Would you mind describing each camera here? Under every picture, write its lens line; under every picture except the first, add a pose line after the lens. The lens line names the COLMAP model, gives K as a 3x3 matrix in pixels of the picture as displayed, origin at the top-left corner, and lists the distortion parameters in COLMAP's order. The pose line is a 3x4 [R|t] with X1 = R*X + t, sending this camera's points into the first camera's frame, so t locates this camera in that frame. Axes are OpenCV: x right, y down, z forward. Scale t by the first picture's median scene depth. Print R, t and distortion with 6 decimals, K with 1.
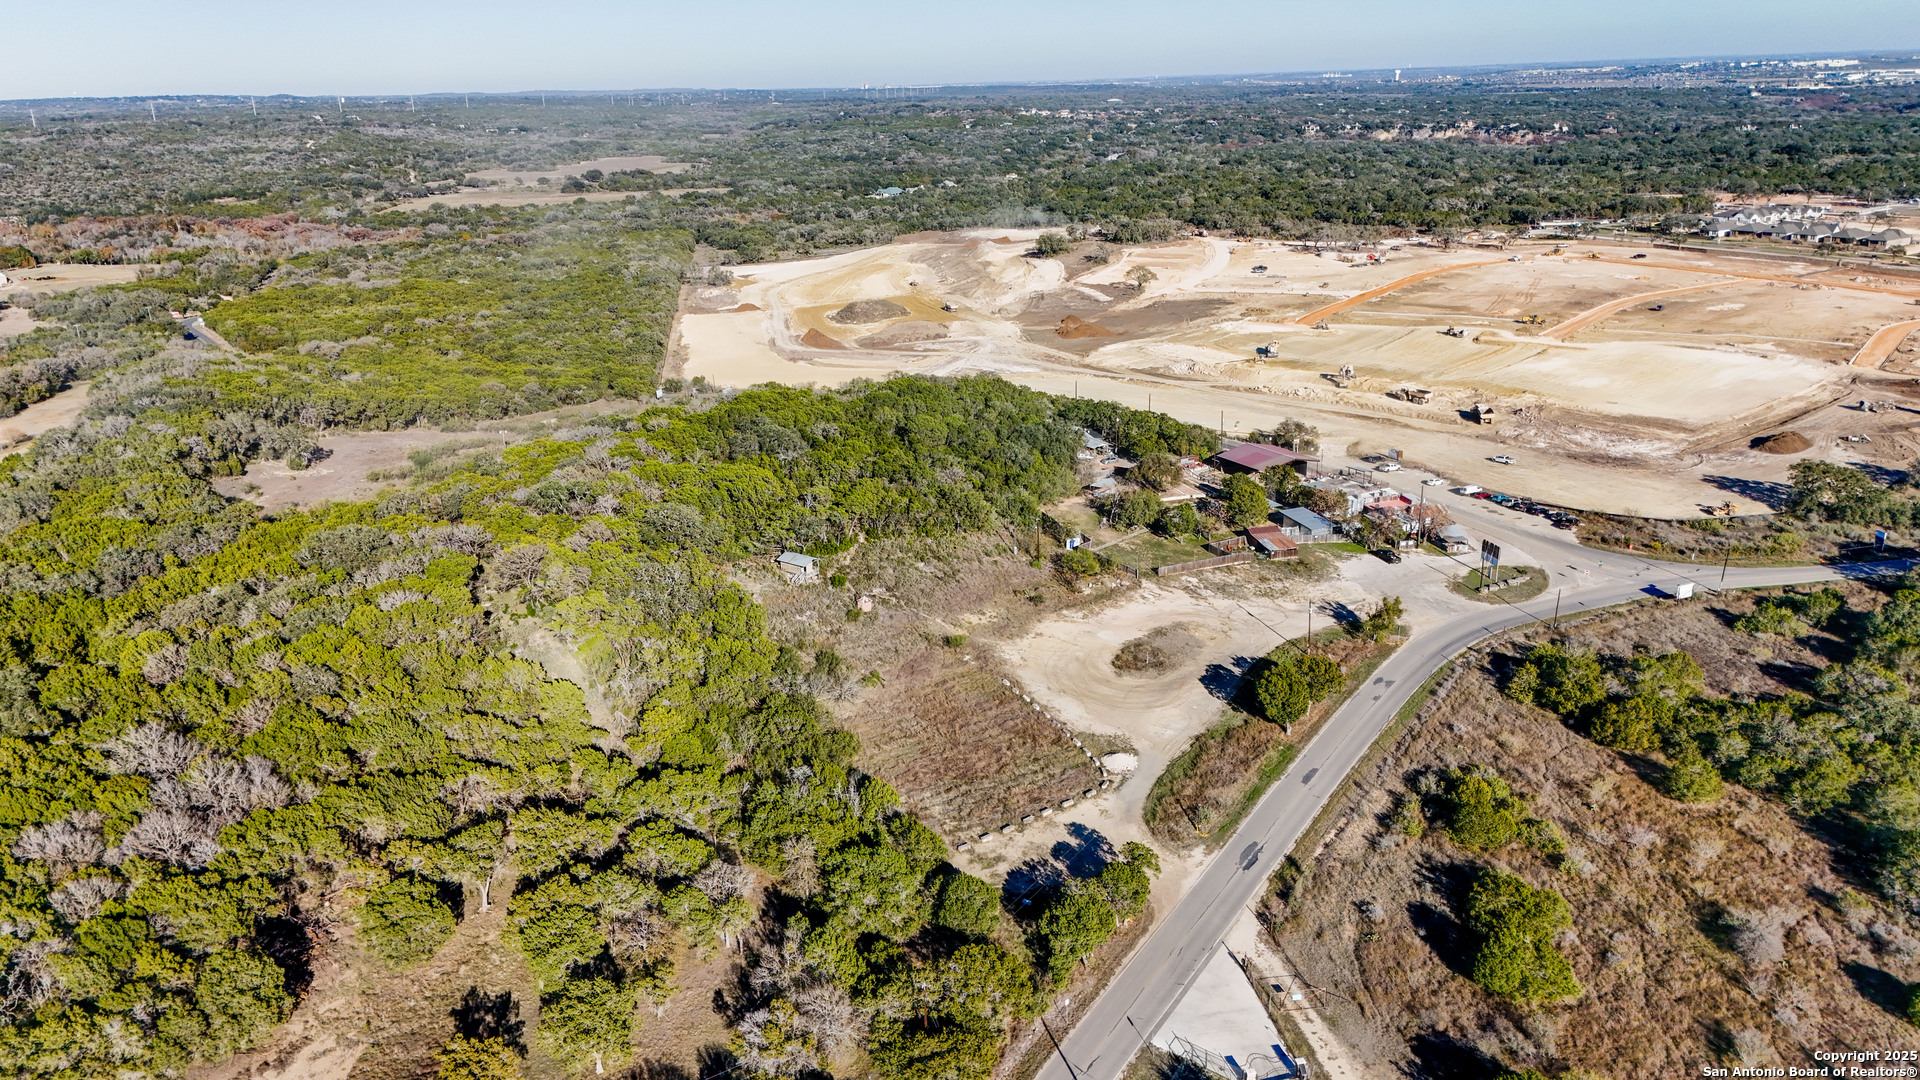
lens RADIAL K [[1424.6, 0, 962.9], [0, 1424.6, 536.3], [0, 0, 1]] dist [0.039768, -0.013544]
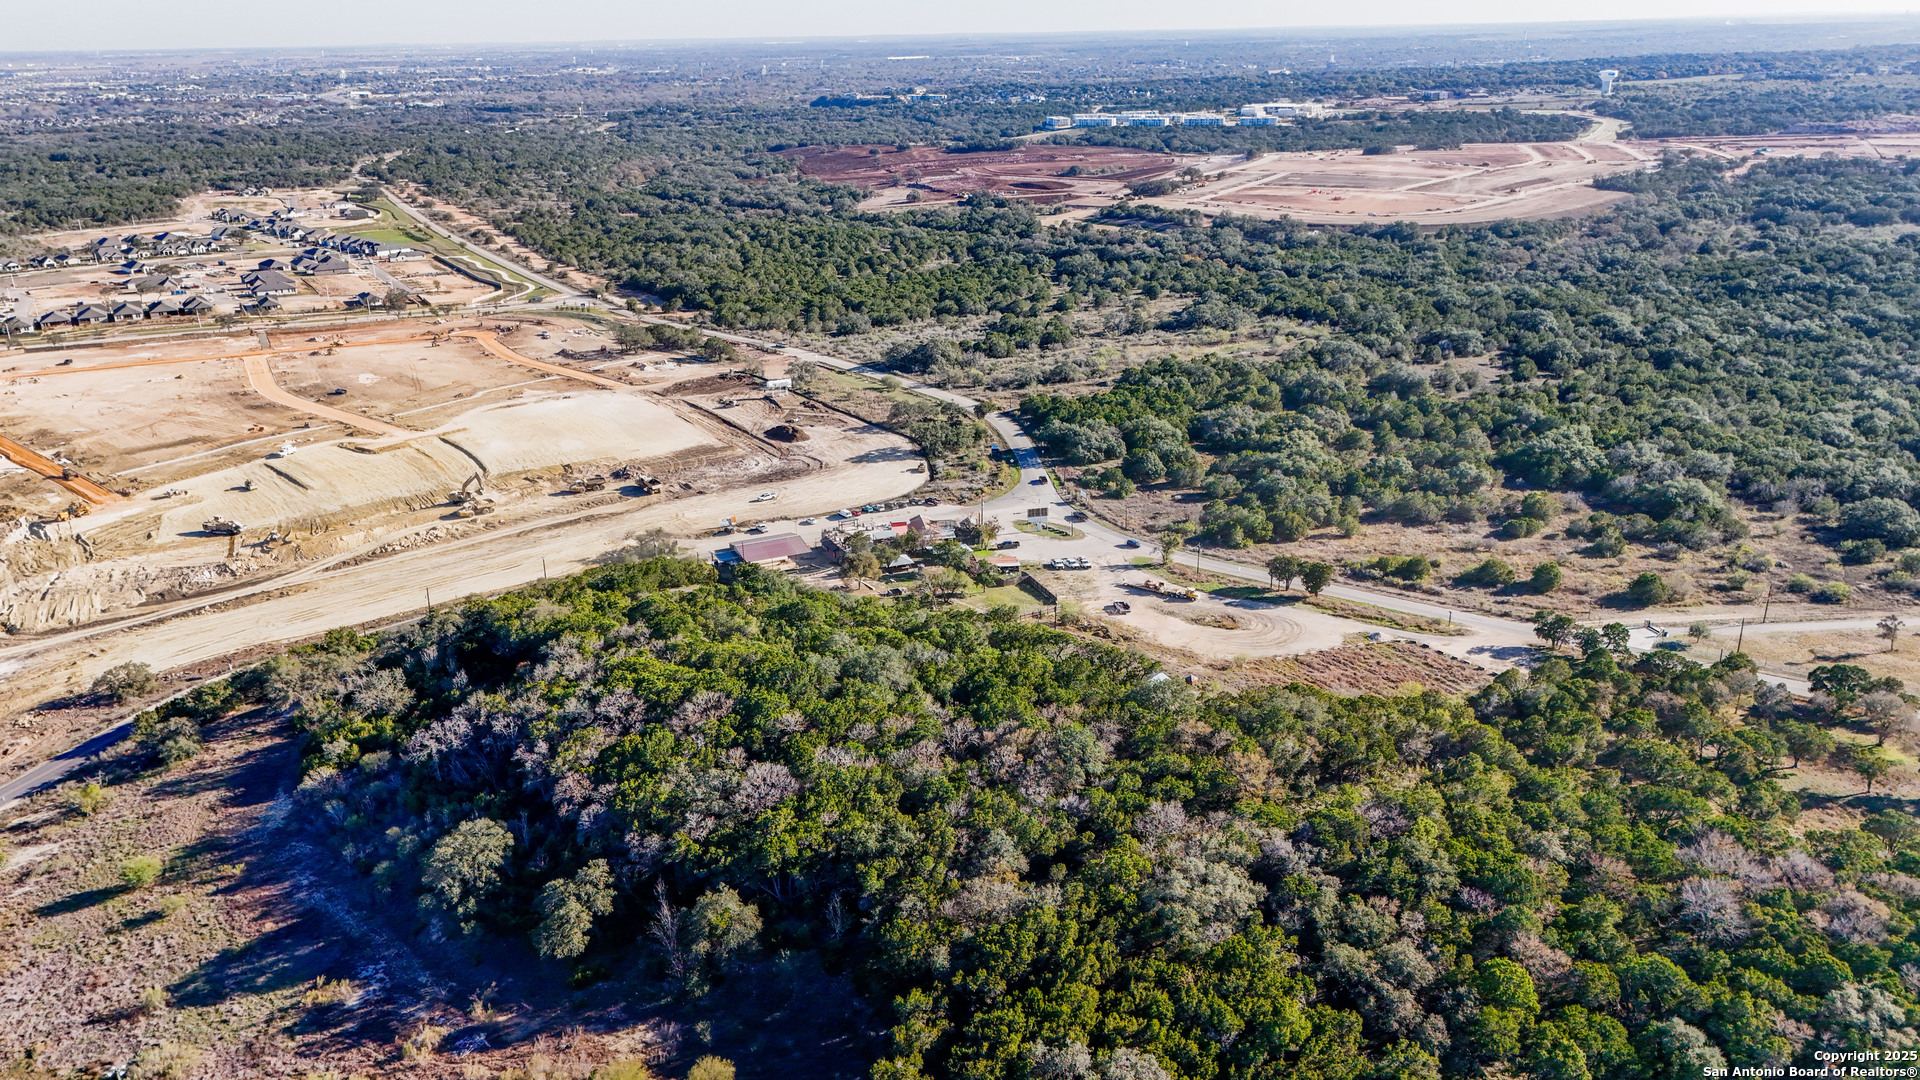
lens RADIAL K [[1410.5, 0, 967.1], [0, 1410.5, 545.4], [0, 0, 1]] dist [0.073422, -0.067088]
pose [[0.045826, -0.314885, 0.948023, -0.380269], [0.324100, 0.902370, 0.284055, -0.145873], [-0.944912, 0.294237, 0.143406, 0.311070]]
